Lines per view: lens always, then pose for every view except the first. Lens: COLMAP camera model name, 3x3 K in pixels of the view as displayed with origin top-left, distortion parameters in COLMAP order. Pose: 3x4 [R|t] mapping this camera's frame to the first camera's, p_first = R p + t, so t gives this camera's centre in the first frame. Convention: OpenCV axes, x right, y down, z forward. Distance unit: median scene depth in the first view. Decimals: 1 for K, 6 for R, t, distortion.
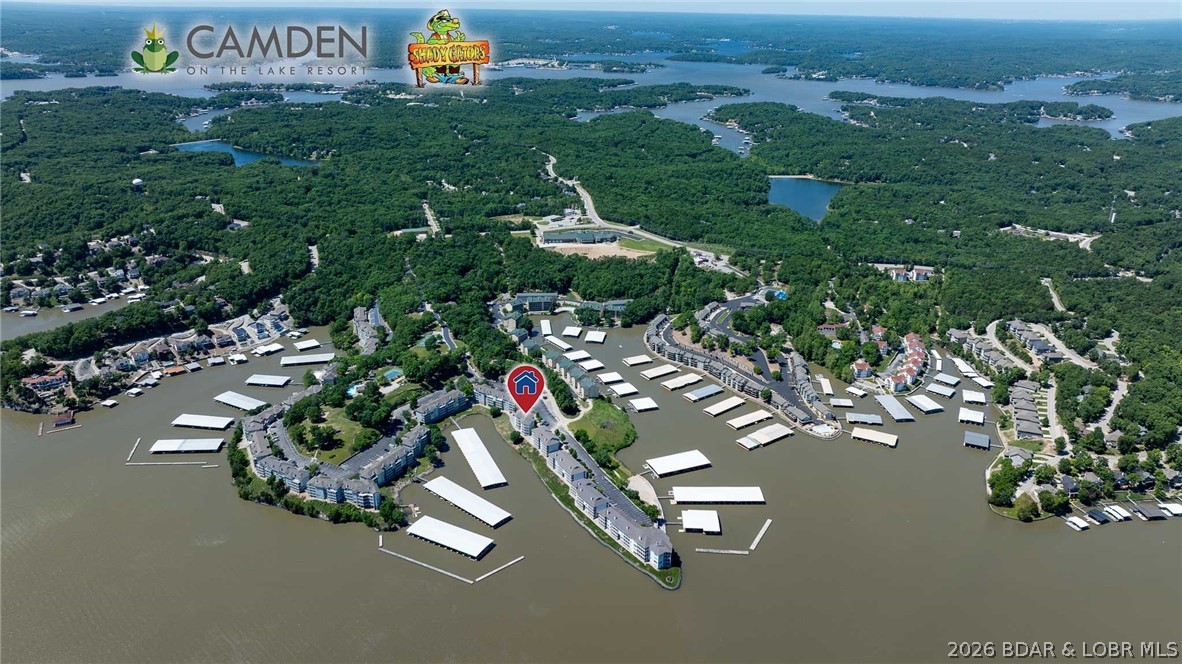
lens RADIAL K [[831.6, 0, 589.6], [0, 831.6, 332.0], [0, 0, 1]] dist [-0.012172, 0.001915]
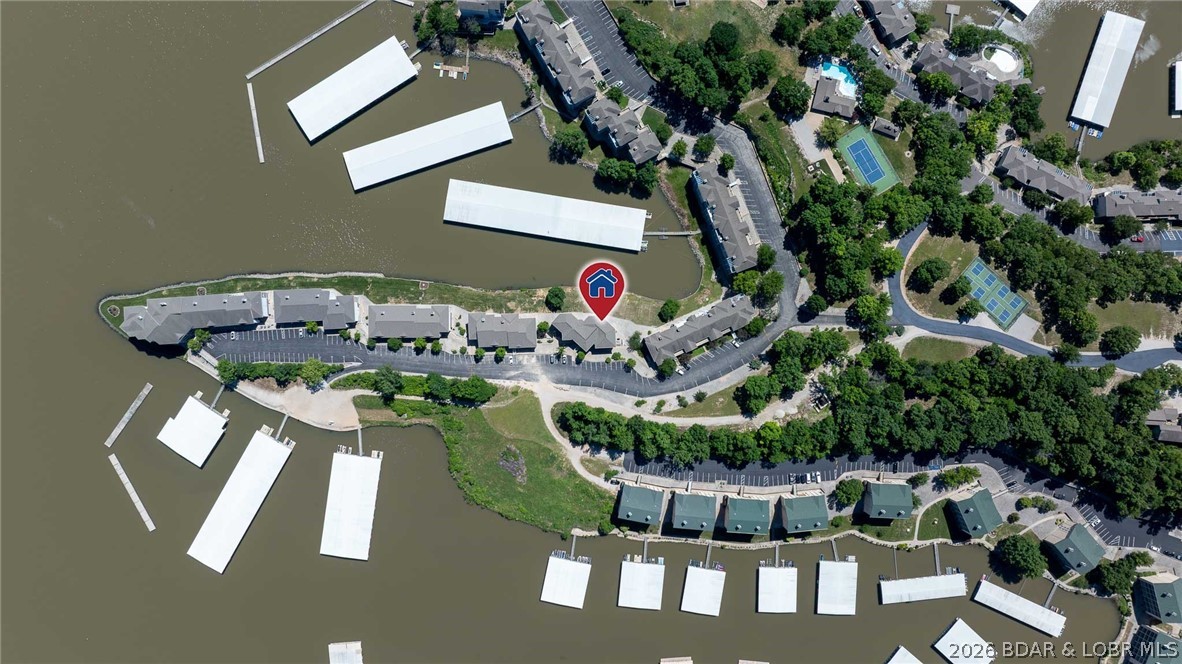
lens RADIAL K [[831.6, 0, 592.0], [0, 831.6, 329.0], [0, 0, 1]] dist [-0.012172, 0.001915]
pose [[-0.518091, 0.855179, -0.015853, -0.069860], [-0.325132, -0.179763, 0.928426, -0.375581], [0.791120, 0.486163, 0.371179, 0.776572]]
